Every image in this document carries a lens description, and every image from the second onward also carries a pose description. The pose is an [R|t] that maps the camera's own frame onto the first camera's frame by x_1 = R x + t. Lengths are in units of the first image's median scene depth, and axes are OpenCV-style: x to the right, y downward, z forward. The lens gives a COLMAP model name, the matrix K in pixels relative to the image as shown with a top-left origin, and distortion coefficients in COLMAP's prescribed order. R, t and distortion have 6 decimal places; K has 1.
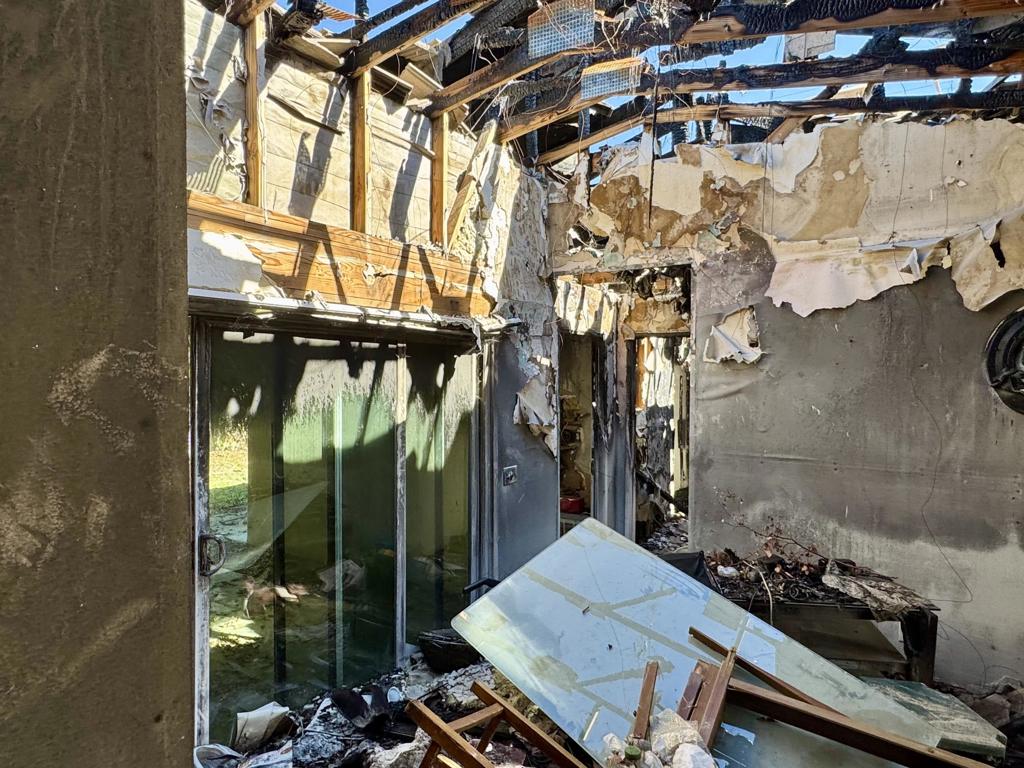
lens RADIAL K [[648.1, 0, 508.1], [0, 648.1, 384.4], [0, 0, 1]] dist [-0.001524, -0.001603]
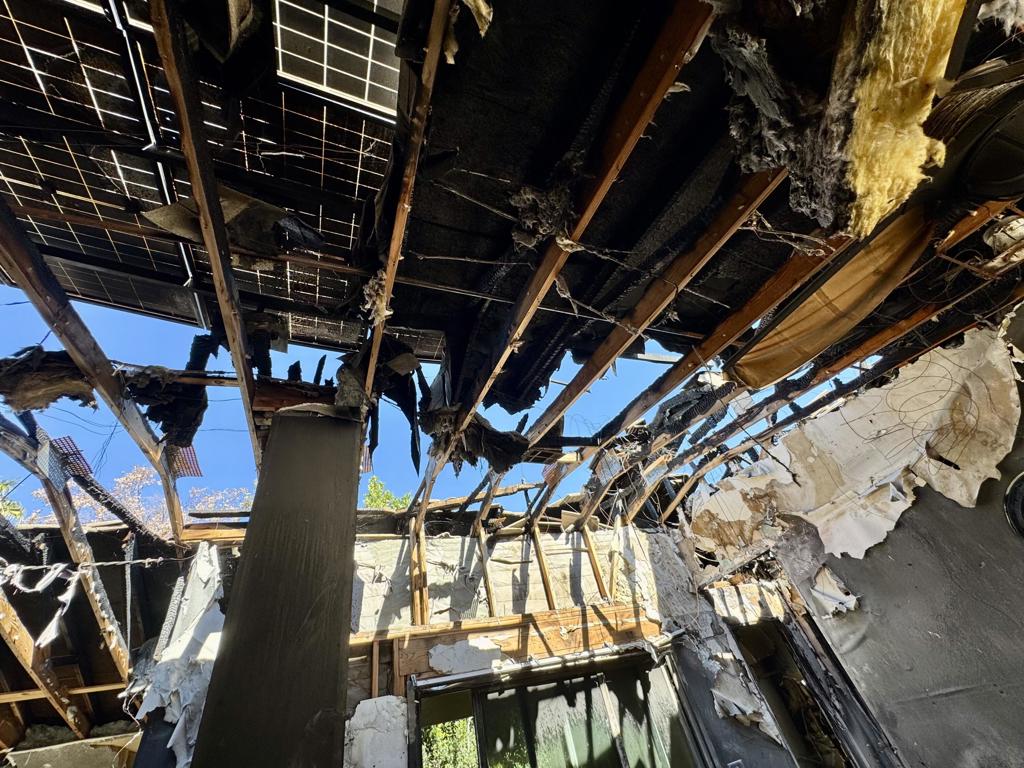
lens RADIAL K [[410.0, 0, 510.0], [0, 410.0, 385.6], [0, 0, 1]] dist [-0.004163, 0.000652]
pose [[0.786965, -0.523689, -0.326245, 0.346250], [0.189723, 0.708534, -0.679694, 0.075402], [0.587105, 0.472999, 0.656947, -0.136861]]
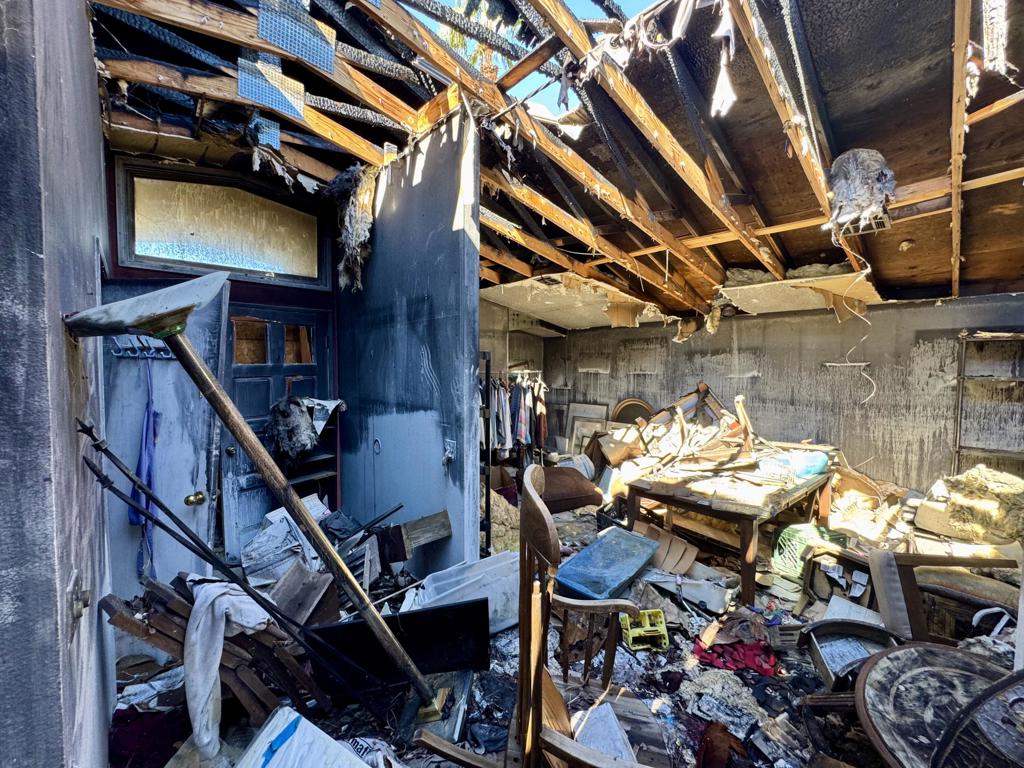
lens RADIAL K [[410.0, 0, 511.0], [0, 410.0, 384.2], [0, 0, 1]] dist [-0.004163, 0.000652]
pose [[-0.242774, 0.041403, -0.969199, -0.330377], [-0.023249, 0.998554, 0.048481, 0.001809], [0.969804, 0.034302, -0.241461, -0.025991]]
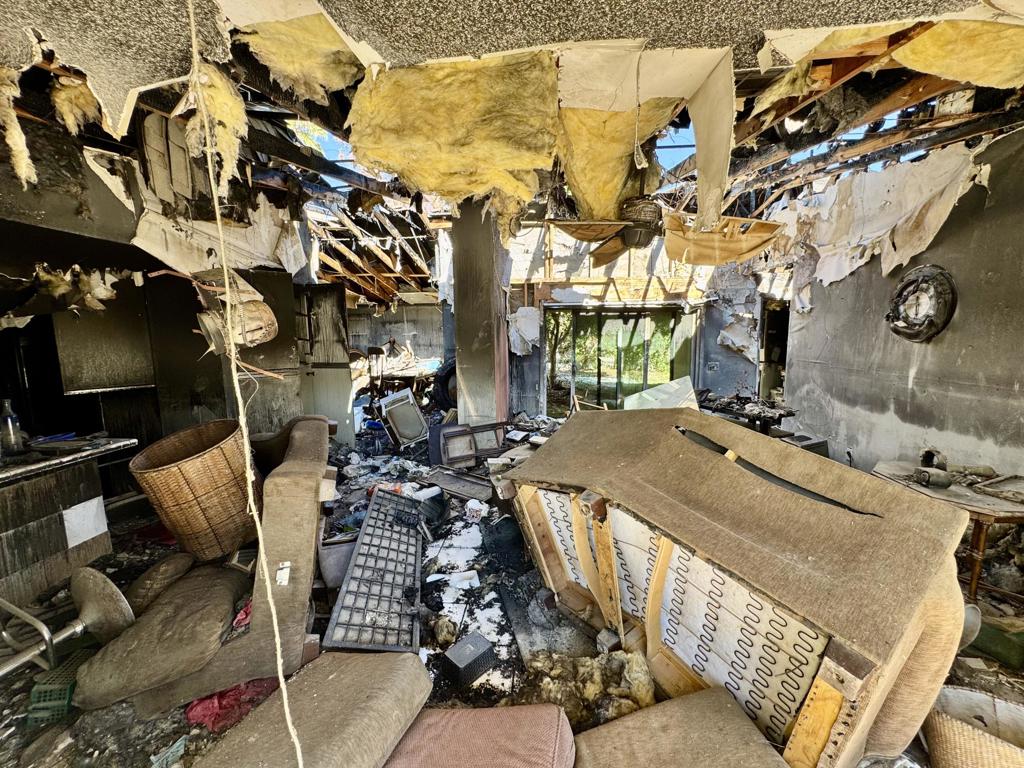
lens RADIAL K [[410.0, 0, 511.1], [0, 410.0, 381.6], [0, 0, 1]] dist [-0.004163, 0.000652]
pose [[0.481148, 0.096919, -0.871266, 1.072882], [-0.002318, 0.994007, 0.109293, 0.041660], [0.876637, -0.050566, 0.478489, -0.383016]]
